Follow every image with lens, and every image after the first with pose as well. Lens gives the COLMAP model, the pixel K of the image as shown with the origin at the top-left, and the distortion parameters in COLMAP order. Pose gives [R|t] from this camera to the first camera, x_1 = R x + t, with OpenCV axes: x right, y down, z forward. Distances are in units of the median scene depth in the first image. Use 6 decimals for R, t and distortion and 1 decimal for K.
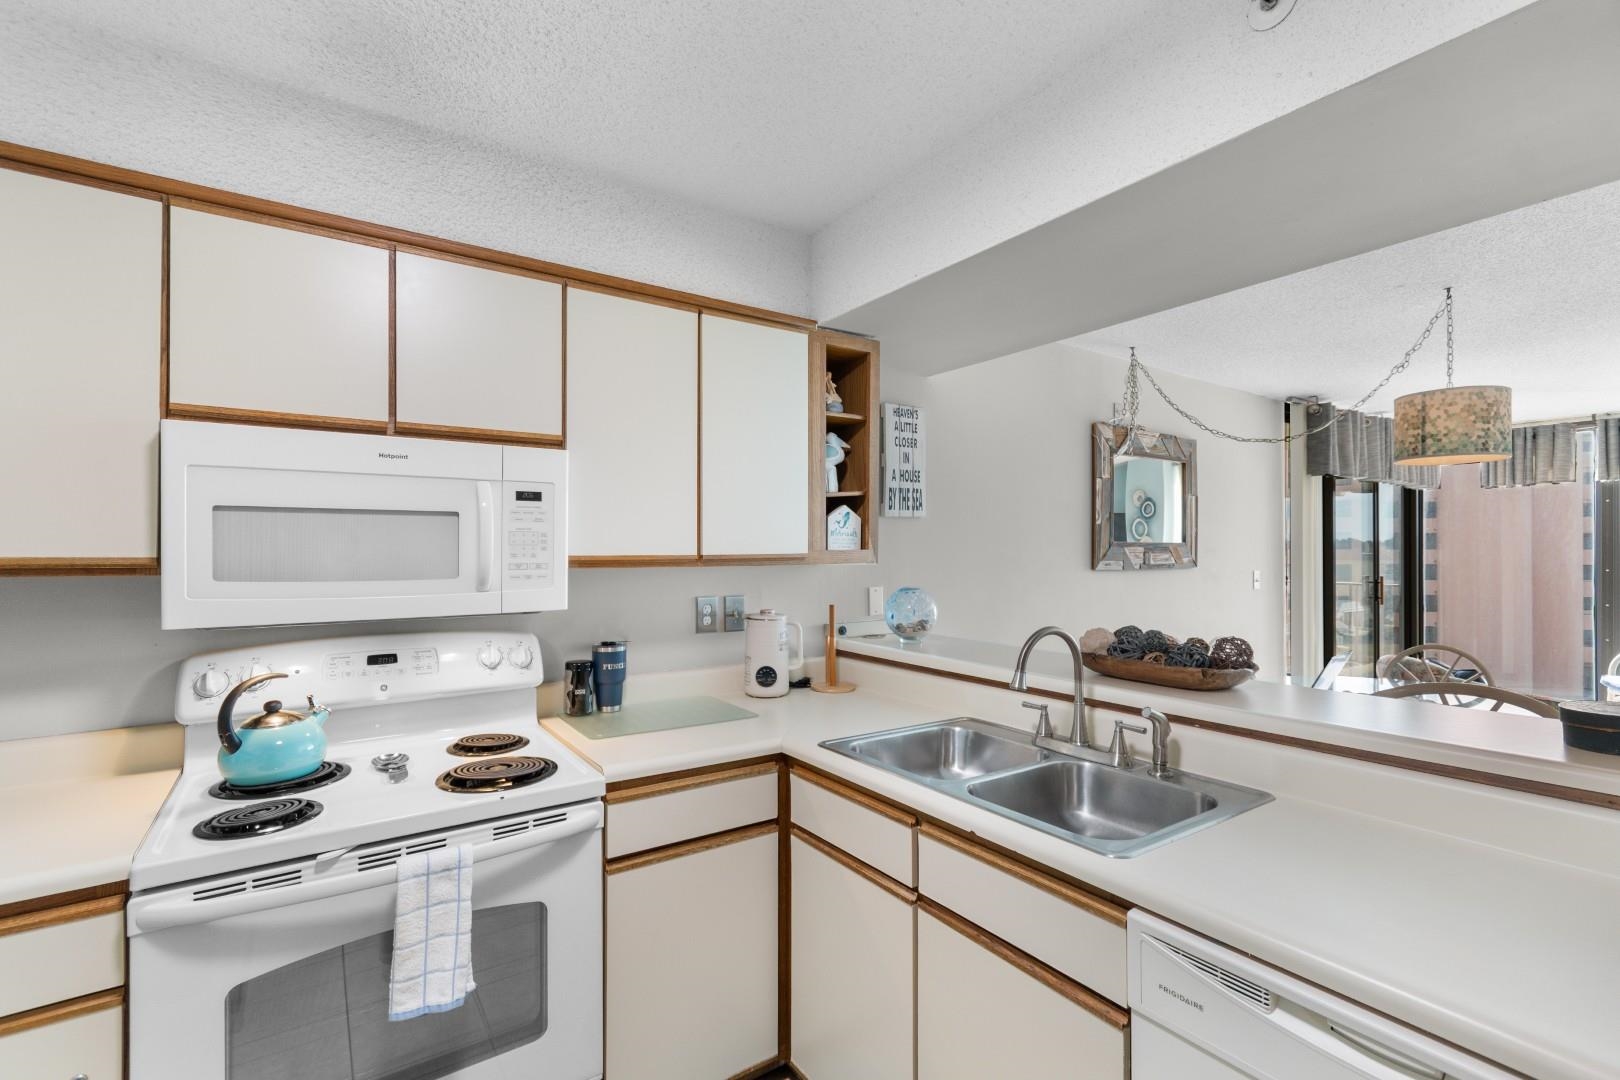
lens RADIAL K [[713.7, 0, 809.7], [0, 713.7, 546.9], [0, 0, 1]] dist [-0.000917, -0.001180]
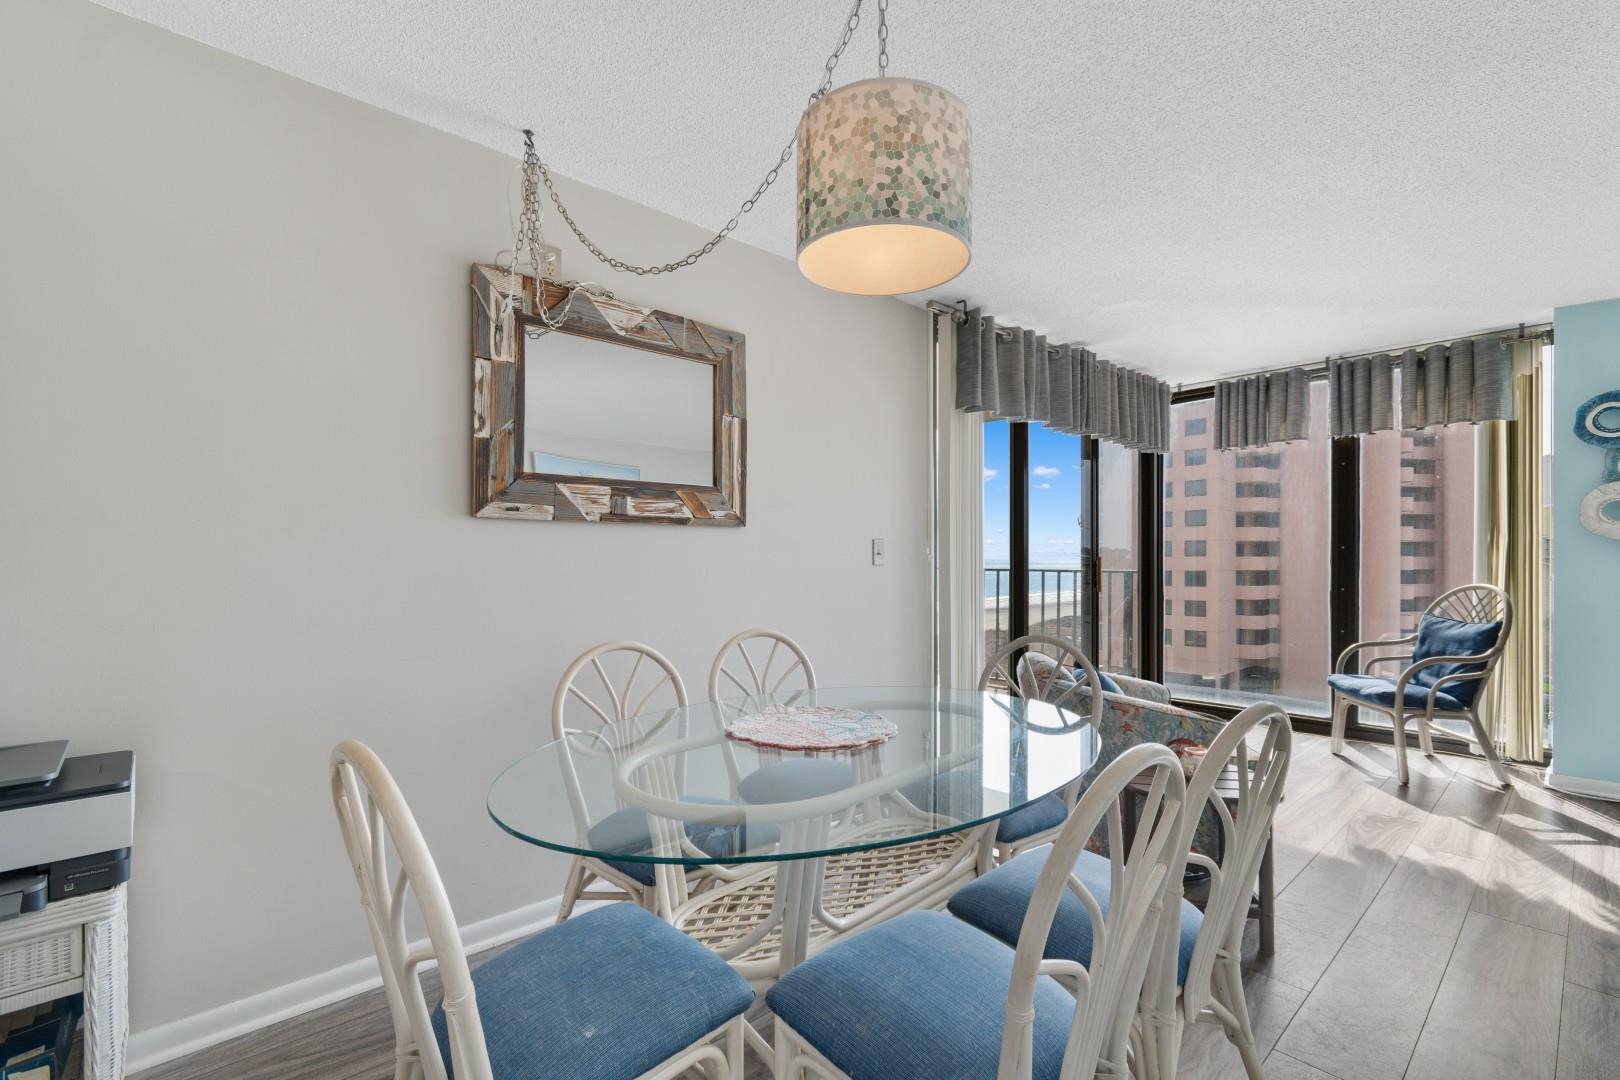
lens RADIAL K [[717.3, 0, 813.0], [0, 717.3, 555.1], [0, 0, 1]] dist [0.000918, -0.000314]
pose [[0.990675, -0.000745, 0.136243, 0.922851], [0.000947, 0.999999, -0.001415, 0.100712], [-0.136242, 0.001531, 0.990674, 0.595565]]
